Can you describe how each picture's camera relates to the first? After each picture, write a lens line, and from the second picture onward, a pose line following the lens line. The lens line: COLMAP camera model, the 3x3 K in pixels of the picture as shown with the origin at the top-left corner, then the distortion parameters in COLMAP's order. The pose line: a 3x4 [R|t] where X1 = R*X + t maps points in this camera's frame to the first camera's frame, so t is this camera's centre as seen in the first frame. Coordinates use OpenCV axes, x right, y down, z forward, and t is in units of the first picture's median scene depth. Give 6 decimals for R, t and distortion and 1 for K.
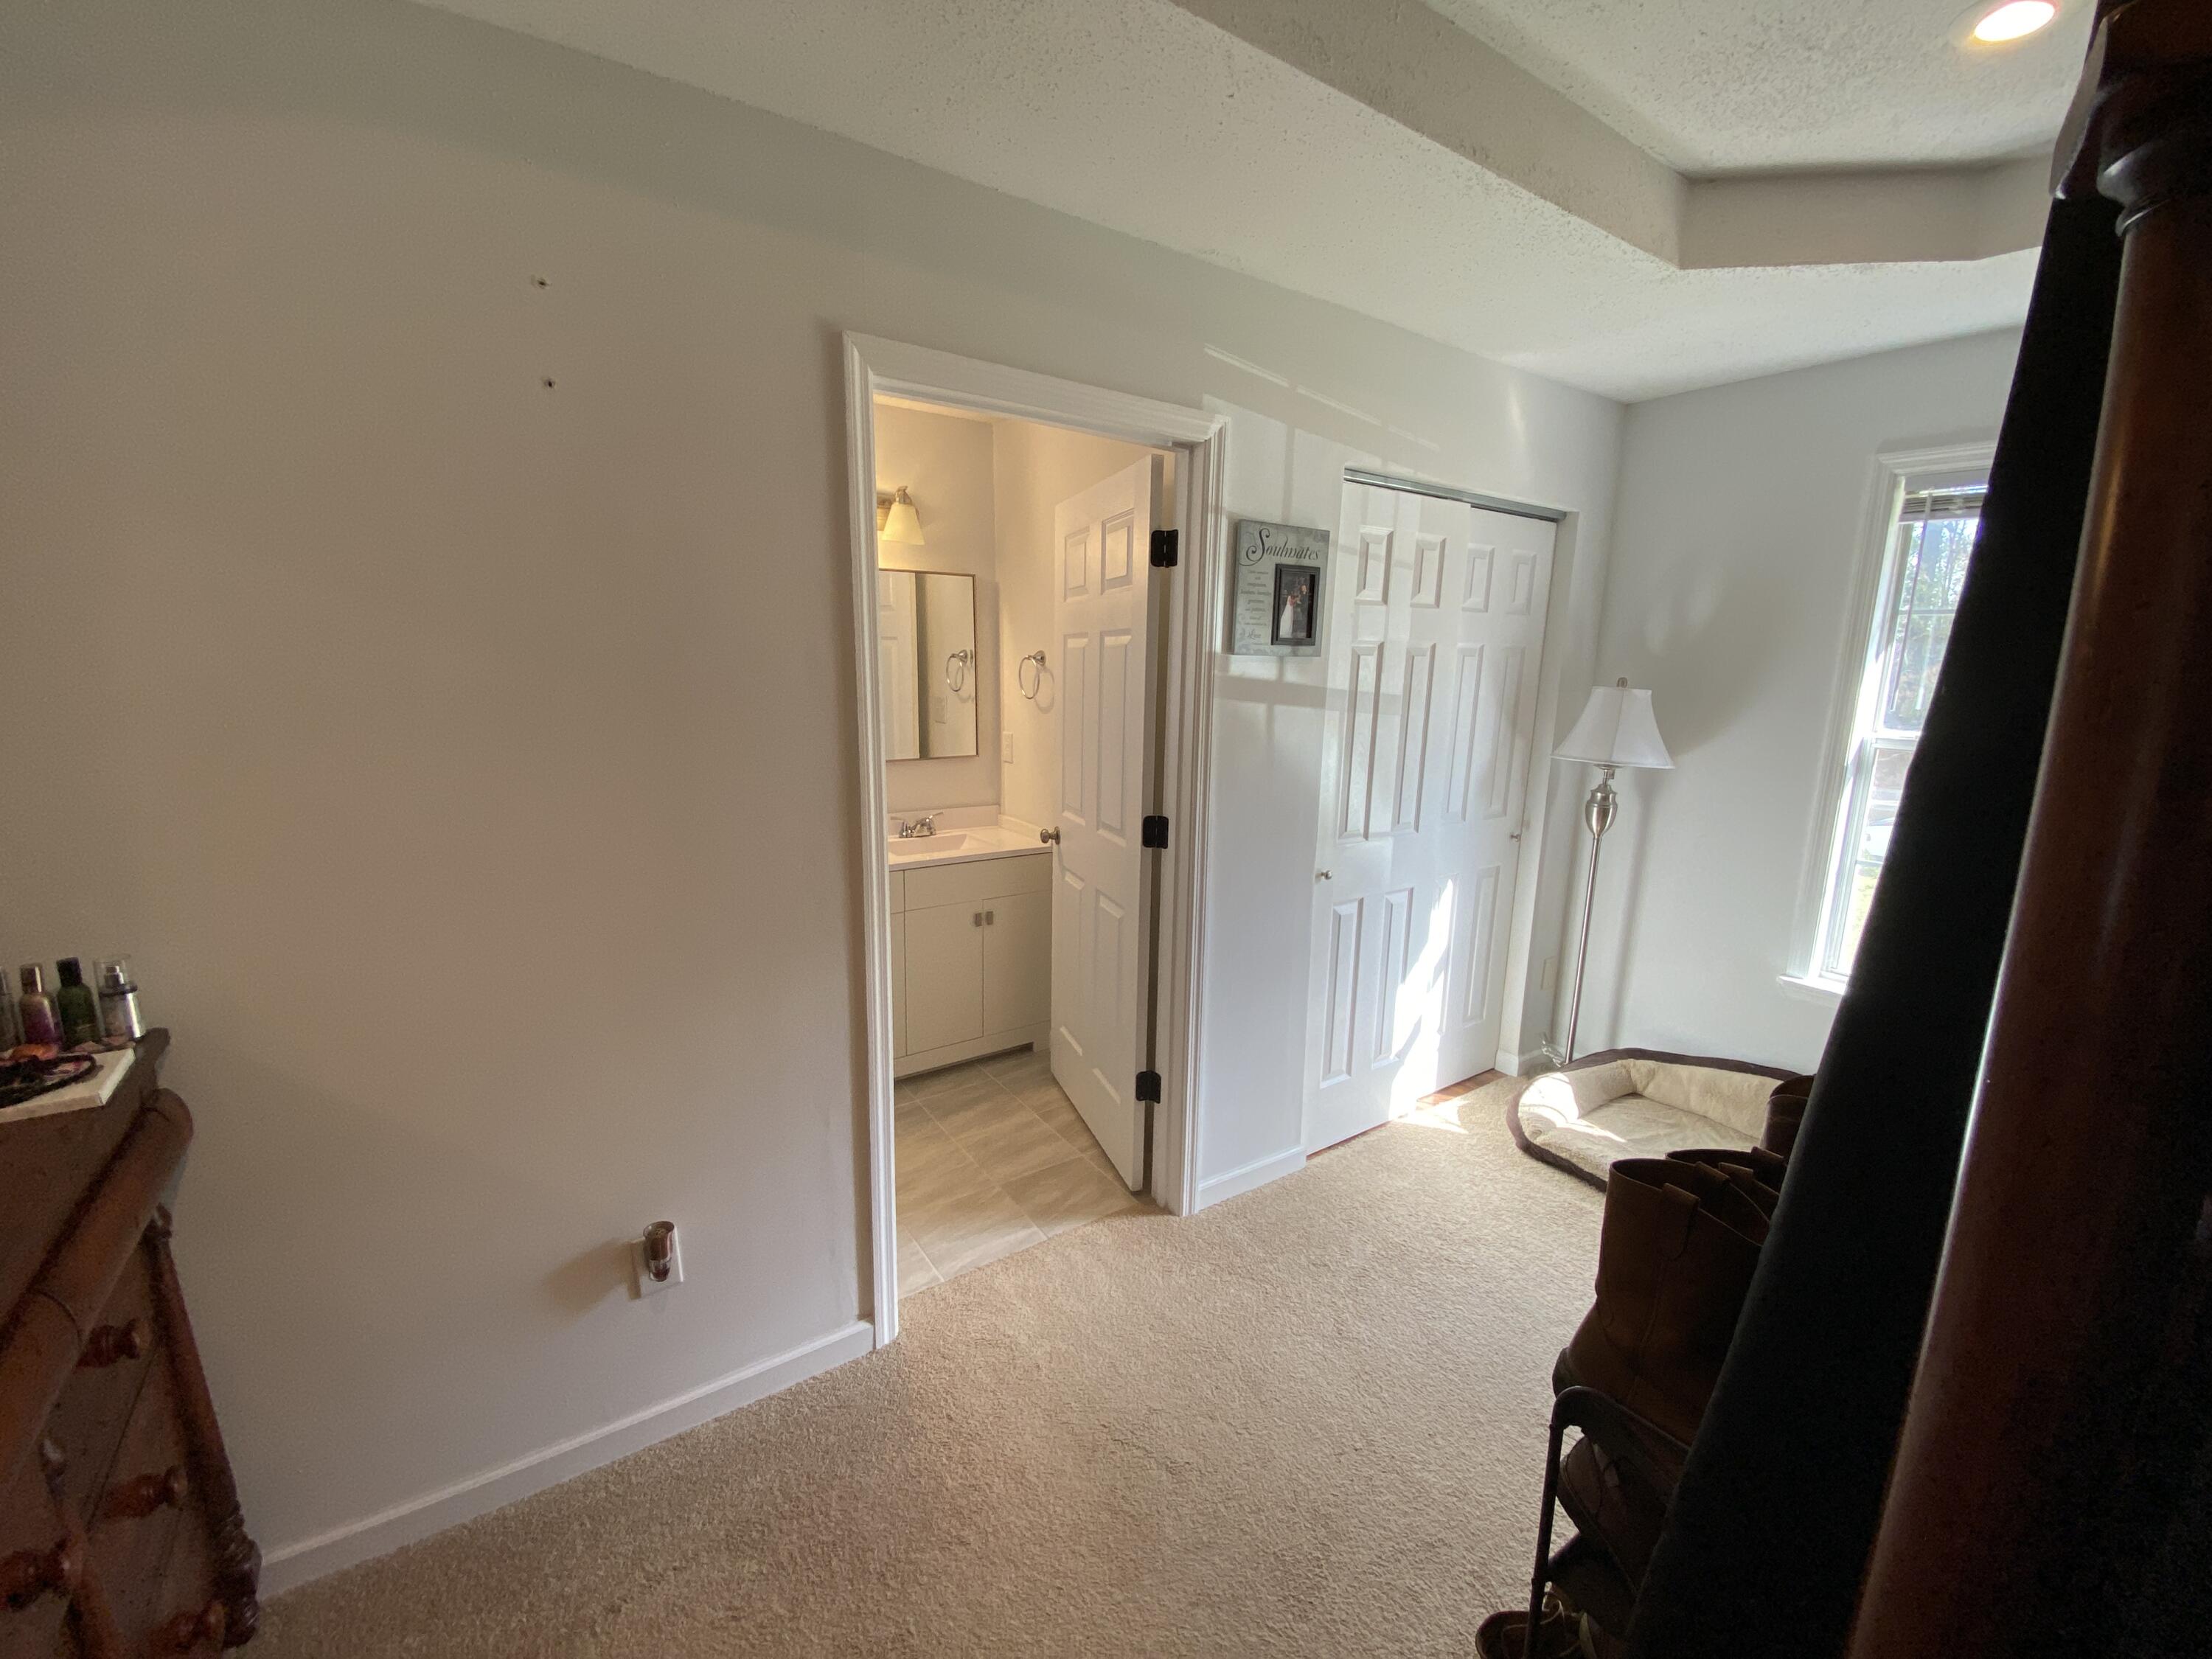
lens RADIAL K [[885.2, 0, 1091.6], [0, 885.2, 836.0], [0, 0, 1]] dist [-0.005917, -0.009476]
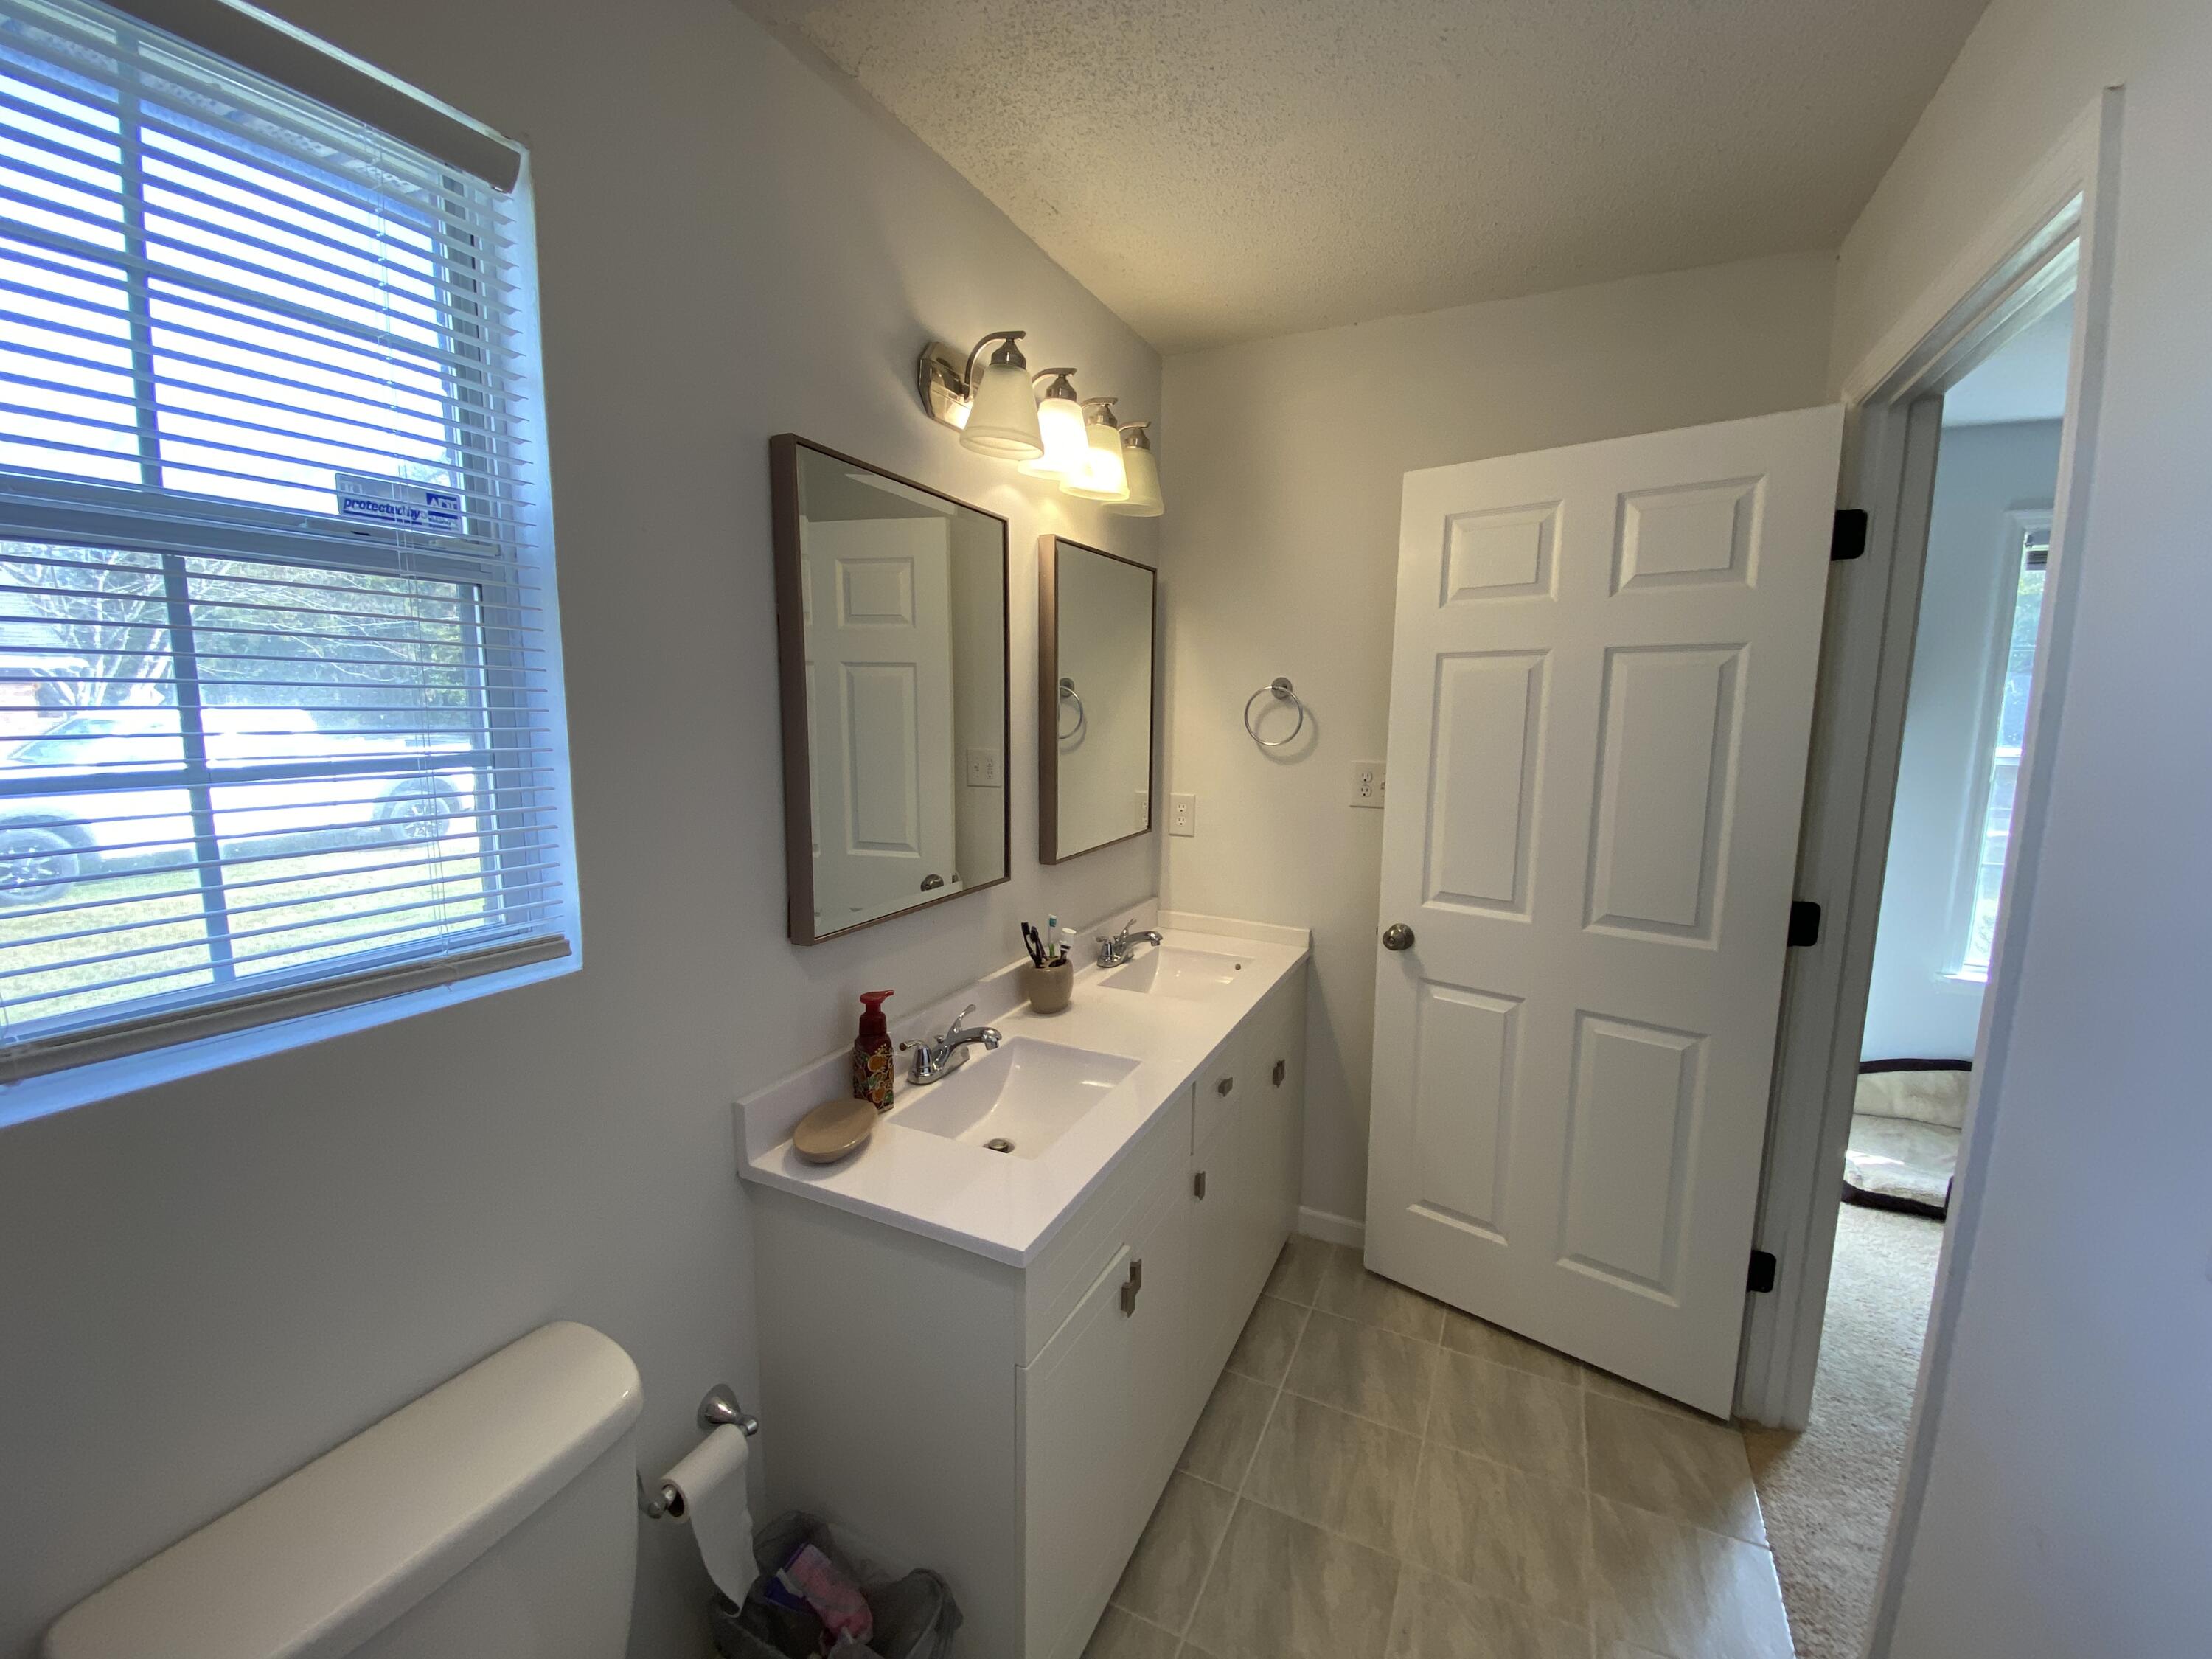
lens RADIAL K [[885.2, 0, 1100.2], [0, 885.2, 826.9], [0, 0, 1]] dist [-0.005917, -0.009476]
pose [[0.868707, -0.076046, 0.489454, -0.638387], [0.100892, 0.994595, -0.024538, -0.102841], [-0.484942, 0.070699, 0.871684, 0.537095]]
